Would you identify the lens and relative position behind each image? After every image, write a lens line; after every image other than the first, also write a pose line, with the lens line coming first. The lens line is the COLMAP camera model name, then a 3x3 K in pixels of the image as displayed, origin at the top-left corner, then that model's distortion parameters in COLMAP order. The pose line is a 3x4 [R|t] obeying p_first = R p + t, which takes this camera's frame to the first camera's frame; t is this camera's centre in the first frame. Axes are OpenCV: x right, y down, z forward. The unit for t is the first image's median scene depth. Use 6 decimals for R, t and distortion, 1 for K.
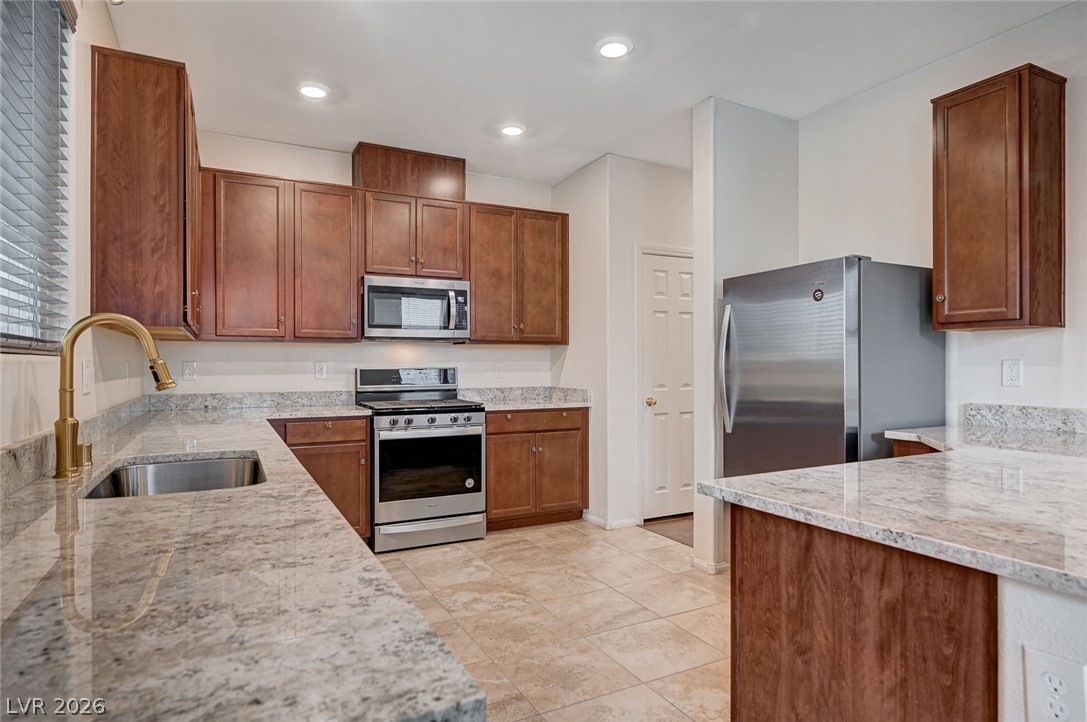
lens RADIAL K [[614.4, 0, 543.3], [0, 614.4, 364.7], [0, 0, 1]] dist [-0.000948, -0.000096]
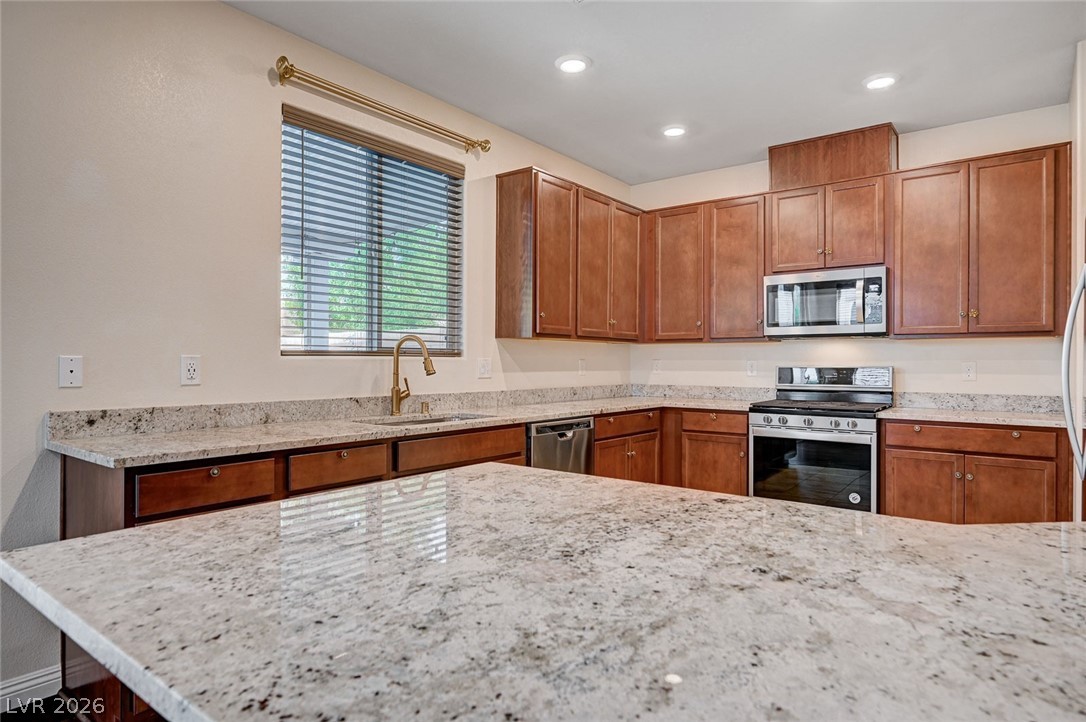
lens RADIAL K [[629.1, 0, 543.0], [0, 629.1, 361.0], [0, 0, 1]] dist [0.001252, 0.000051]
pose [[0.413883, 0.002561, -0.910326, 0.504103], [-0.005329, 0.999986, 0.000391, -0.001503], [0.910314, 0.004690, 0.413891, 0.216397]]
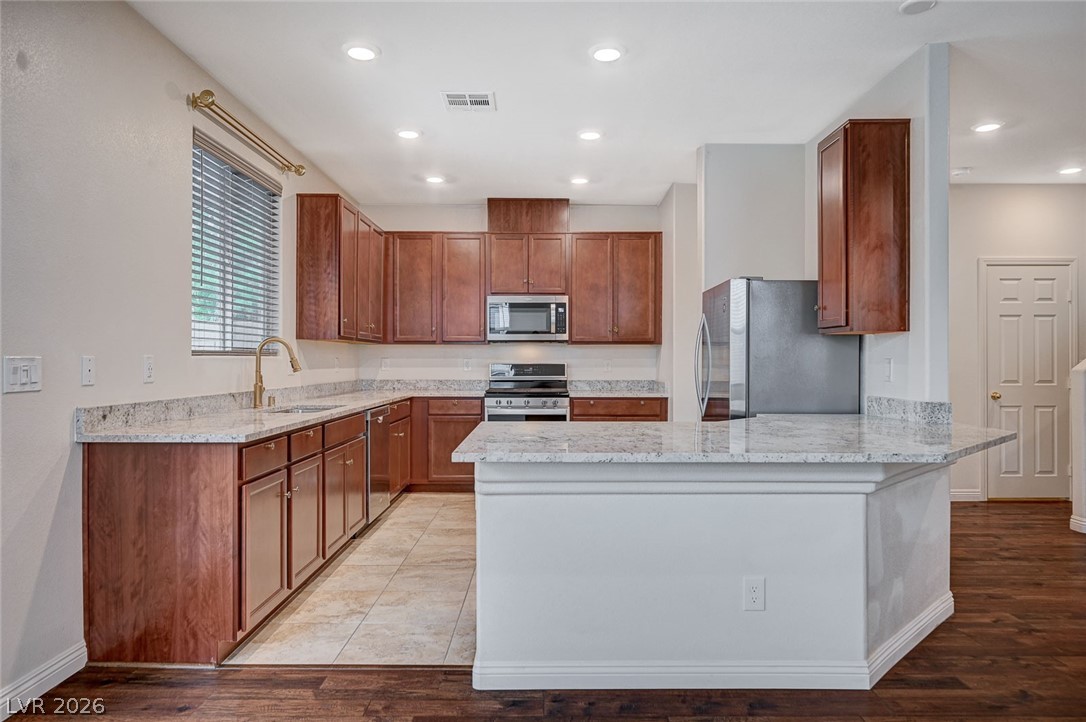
lens RADIAL K [[686.0, 0, 539.7], [0, 686.0, 362.1], [0, 0, 1]] dist [-0.003161, 0.000676]
pose [[0.885074, 0.005164, -0.465422, 0.514683], [-0.004315, 0.999987, 0.002889, -0.001774], [0.465431, -0.000549, 0.885084, -0.299347]]
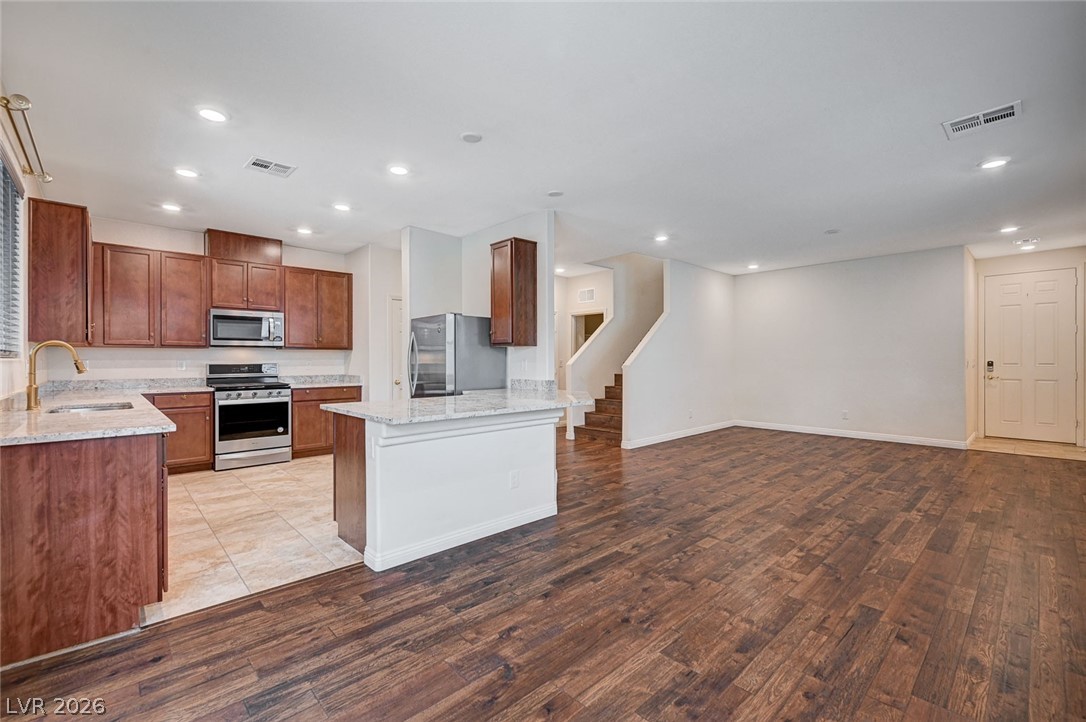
lens RADIAL K [[469.3, 0, 544.8], [0, 469.3, 361.2], [0, 0, 1]] dist [-0.002633, 0.000275]
pose [[0.962544, -0.000041, 0.271124, 0.236360], [-0.000115, 1.000000, 0.000559, -0.002333], [-0.271124, -0.000569, 0.962544, -0.472996]]
